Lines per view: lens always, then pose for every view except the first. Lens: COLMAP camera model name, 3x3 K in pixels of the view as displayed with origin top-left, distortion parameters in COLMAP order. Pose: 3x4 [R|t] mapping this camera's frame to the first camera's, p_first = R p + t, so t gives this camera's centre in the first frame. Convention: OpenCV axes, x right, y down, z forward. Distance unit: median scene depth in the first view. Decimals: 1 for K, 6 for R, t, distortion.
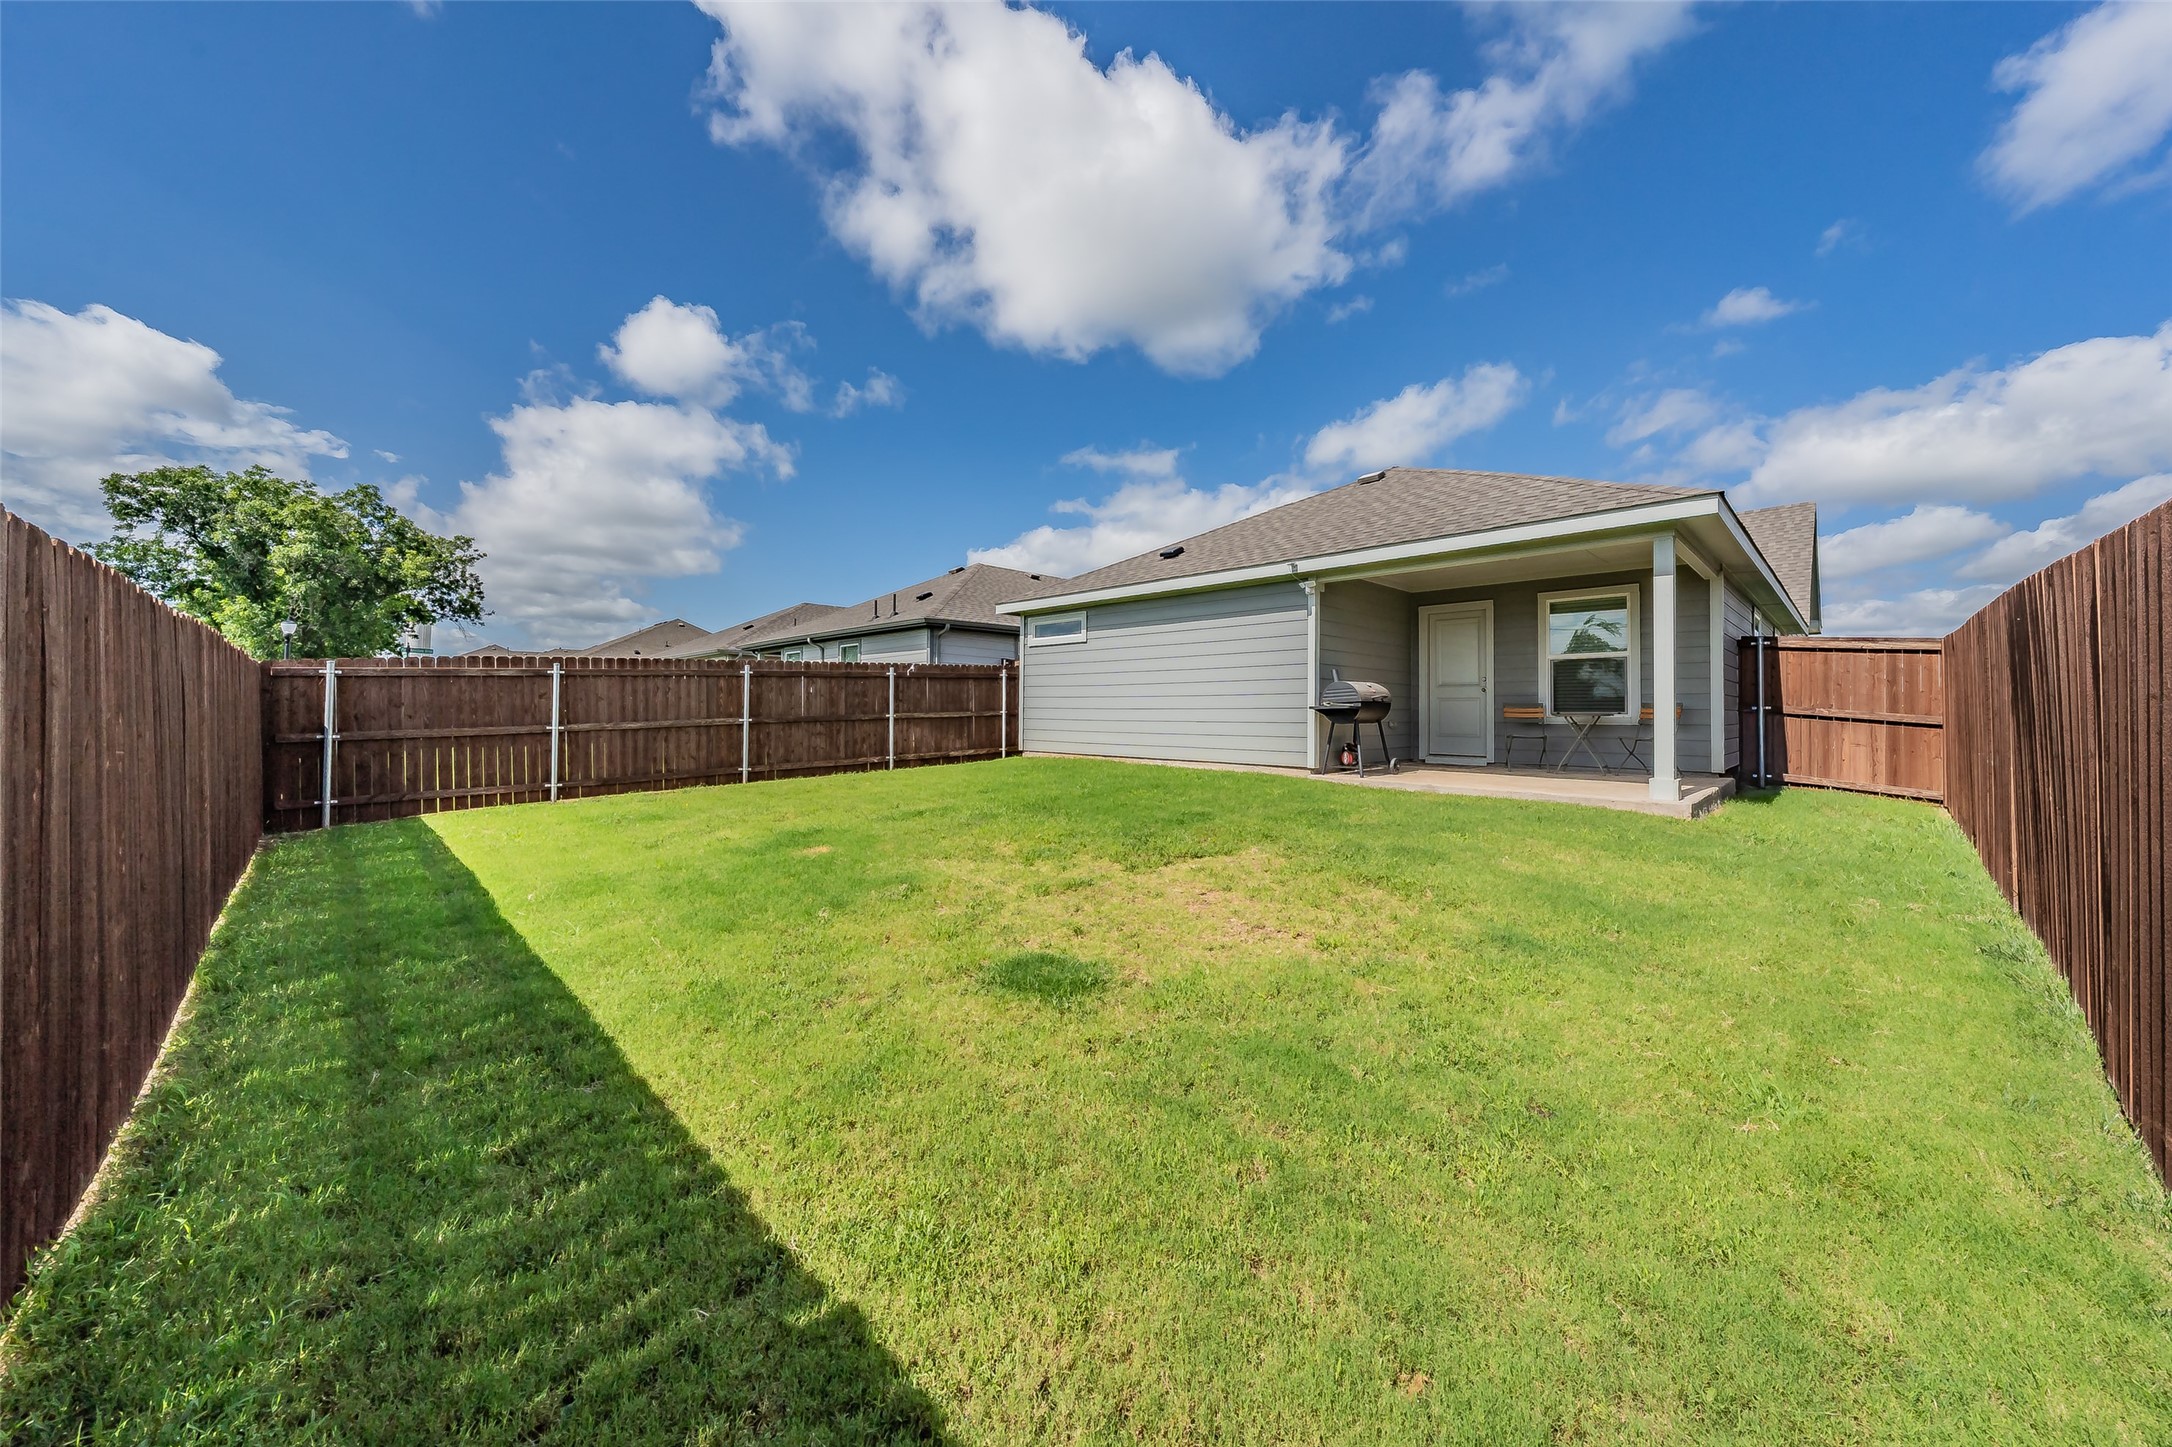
lens RADIAL K [[764.3, 0, 1101.9], [0, 764.3, 708.5], [0, 0, 1]] dist [-0.000073, -0.000011]
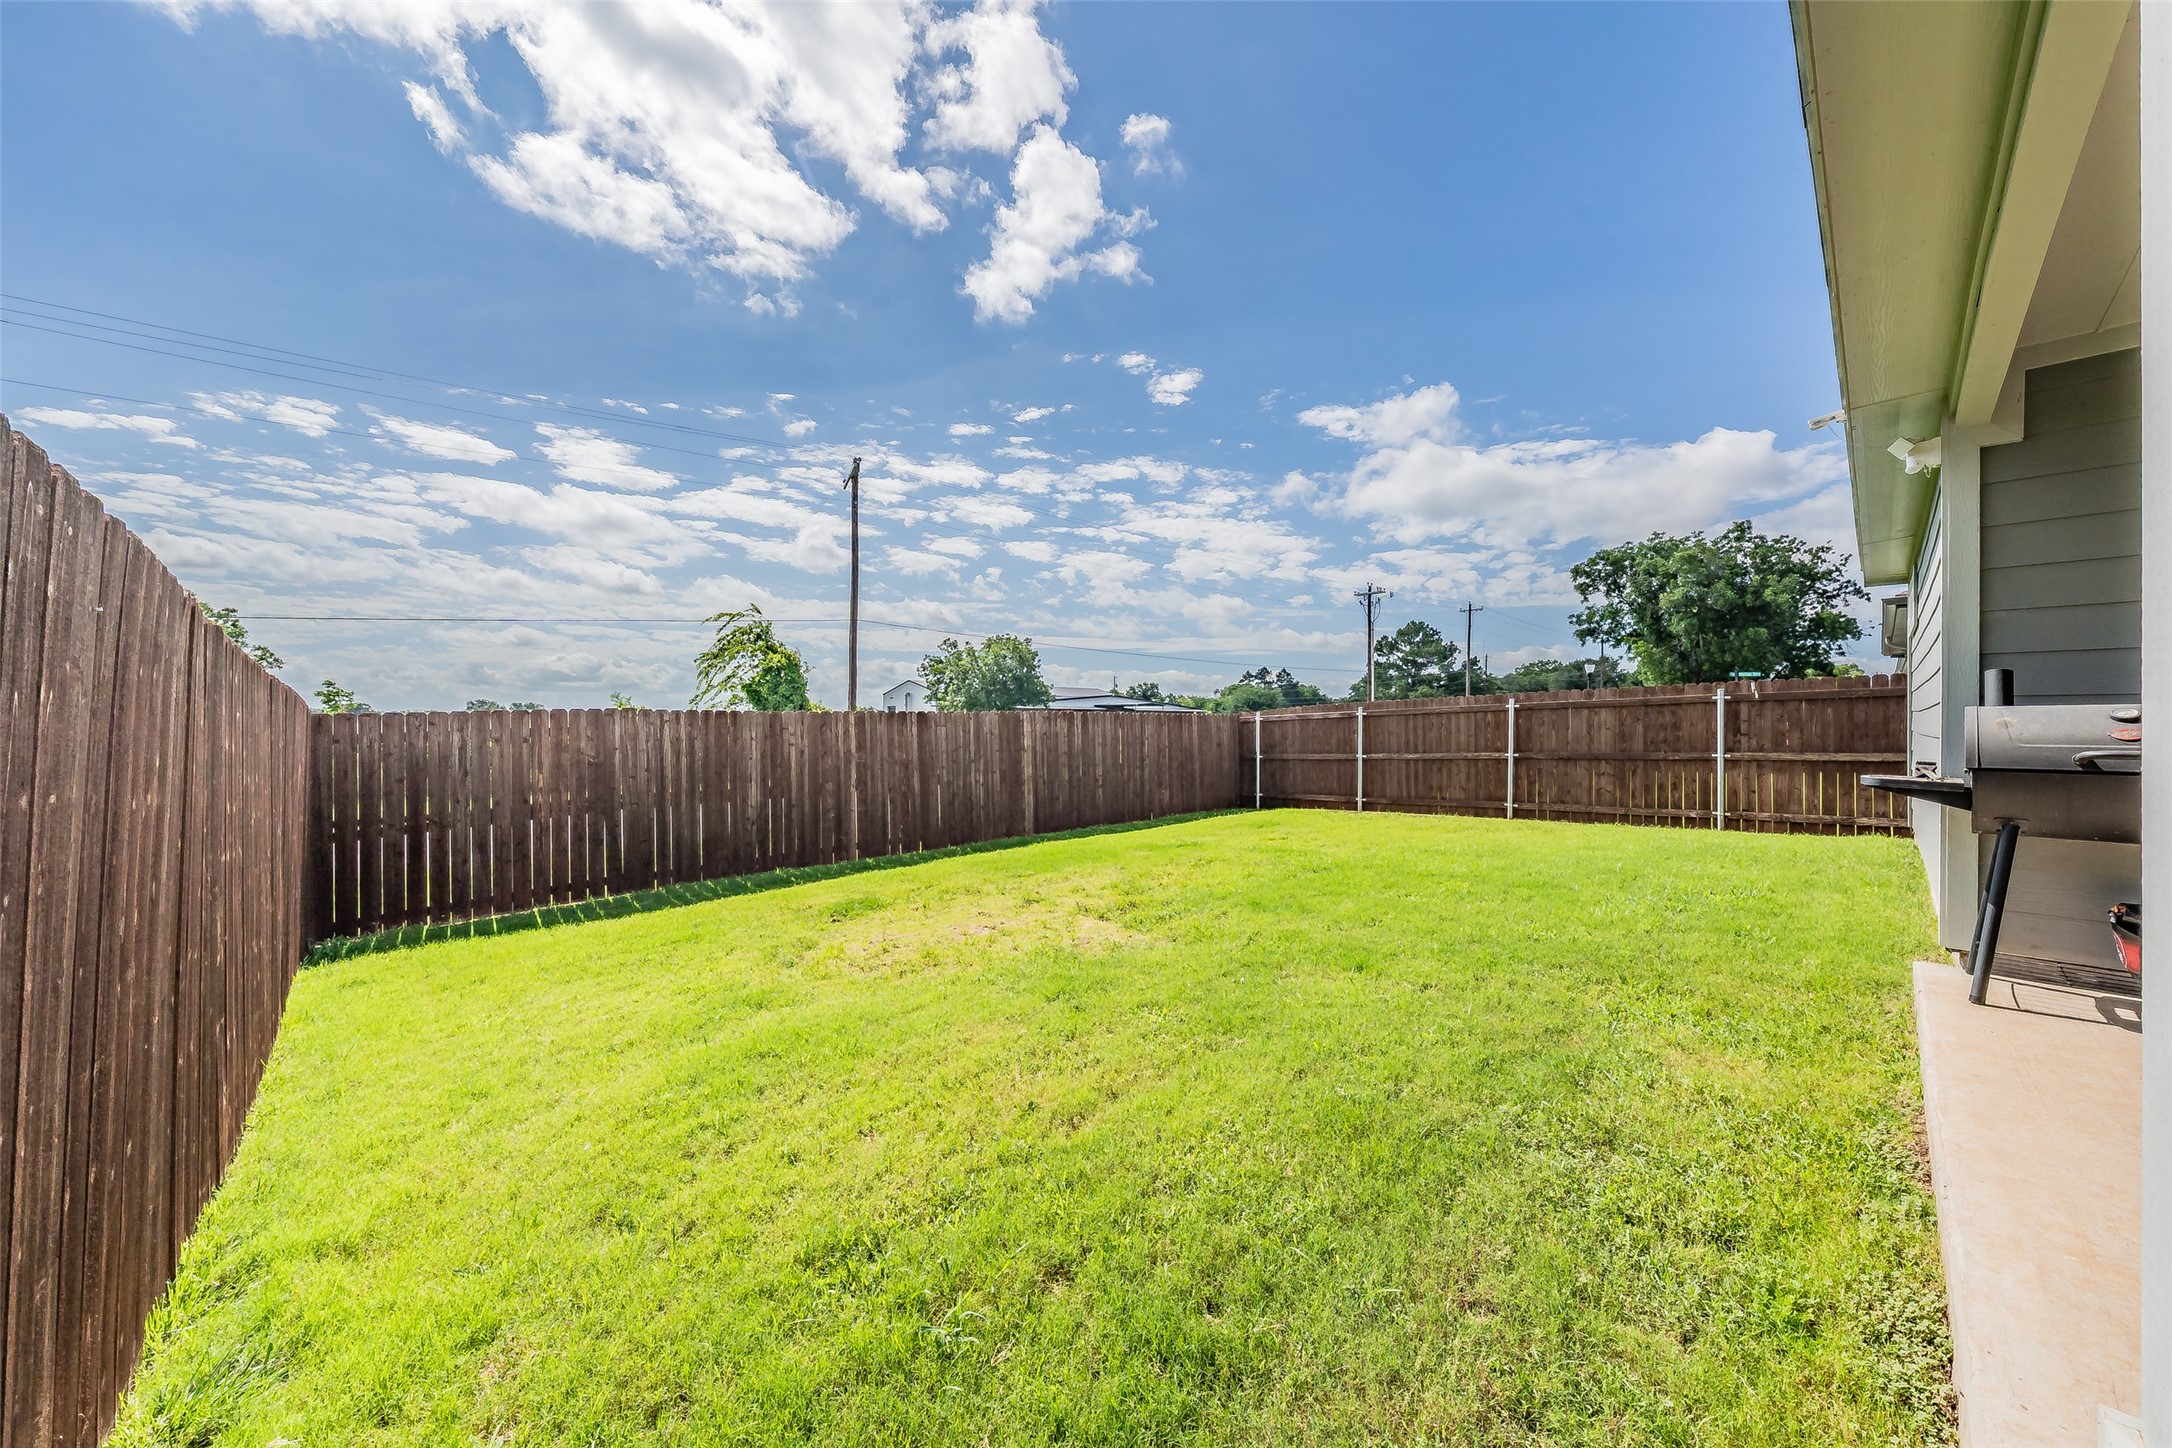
lens RADIAL K [[767.9, 0, 1086.0], [0, 767.9, 724.0], [0, 0, 1]] dist [-0.001151, -0.000150]
pose [[-0.037067, -0.005052, -0.999300, 0.551281], [0.003546, 0.999980, -0.005186, -0.021868], [0.999307, -0.003736, -0.037048, 0.502846]]
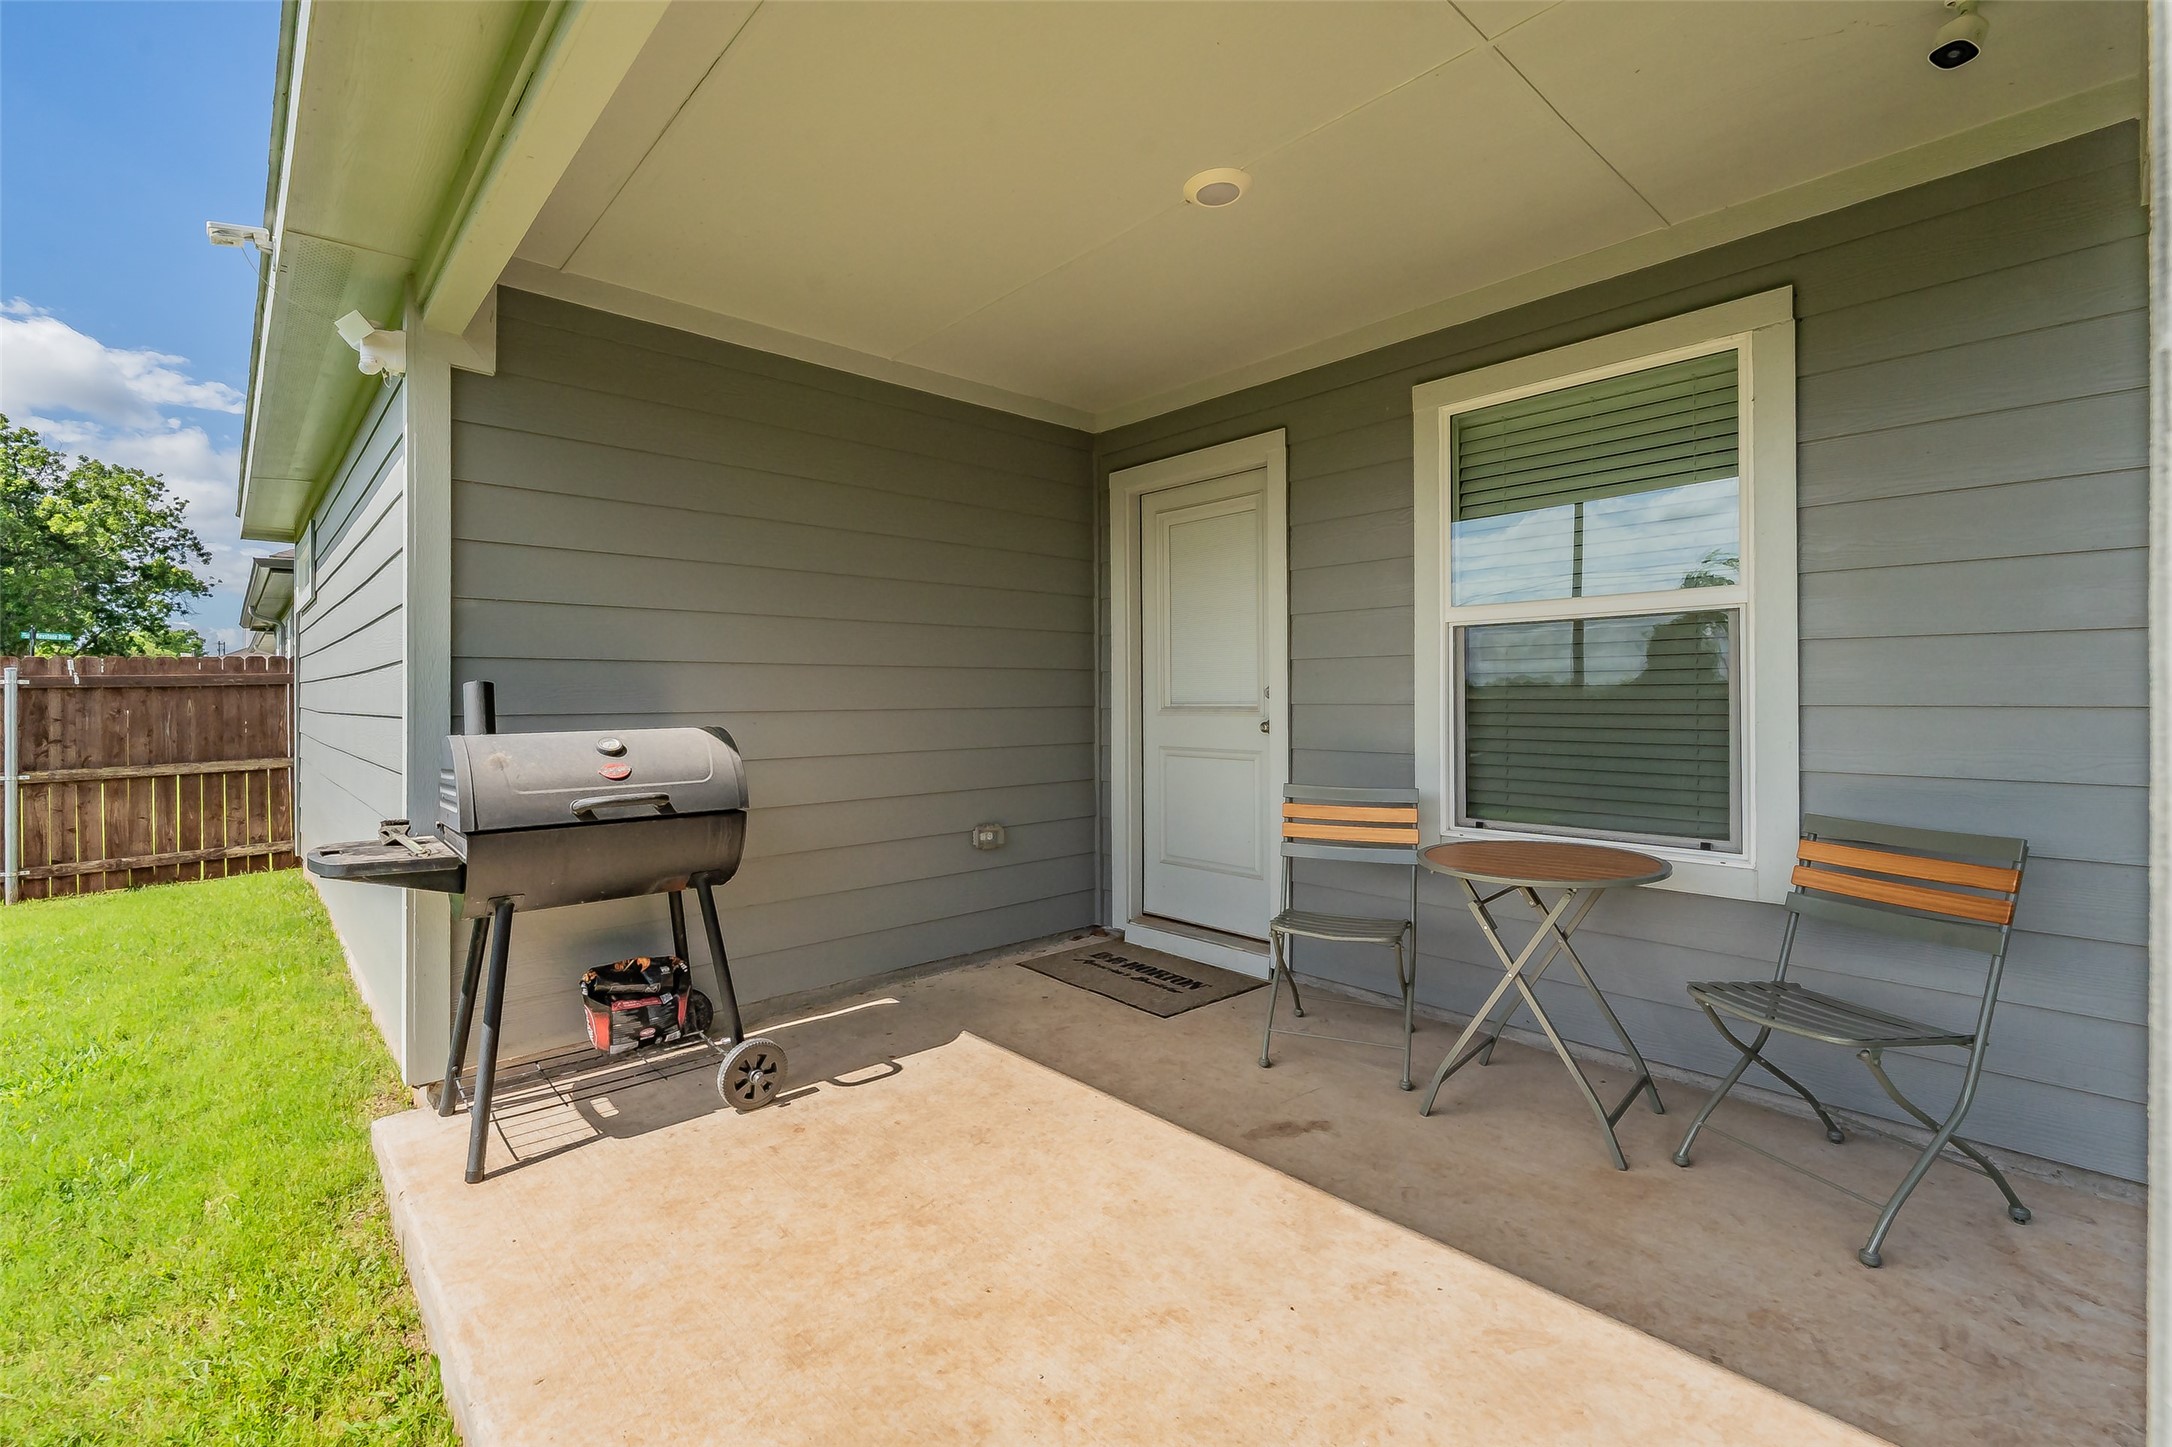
lens RADIAL K [[934.9, 0, 1079.3], [0, 934.9, 691.5], [0, 0, 1]] dist [-0.008878, 0.004369]
pose [[0.998198, -0.011740, -0.058839, 0.426889], [0.011758, 0.999931, -0.000039, -0.038005], [0.058836, -0.000653, 0.998267, 0.594117]]
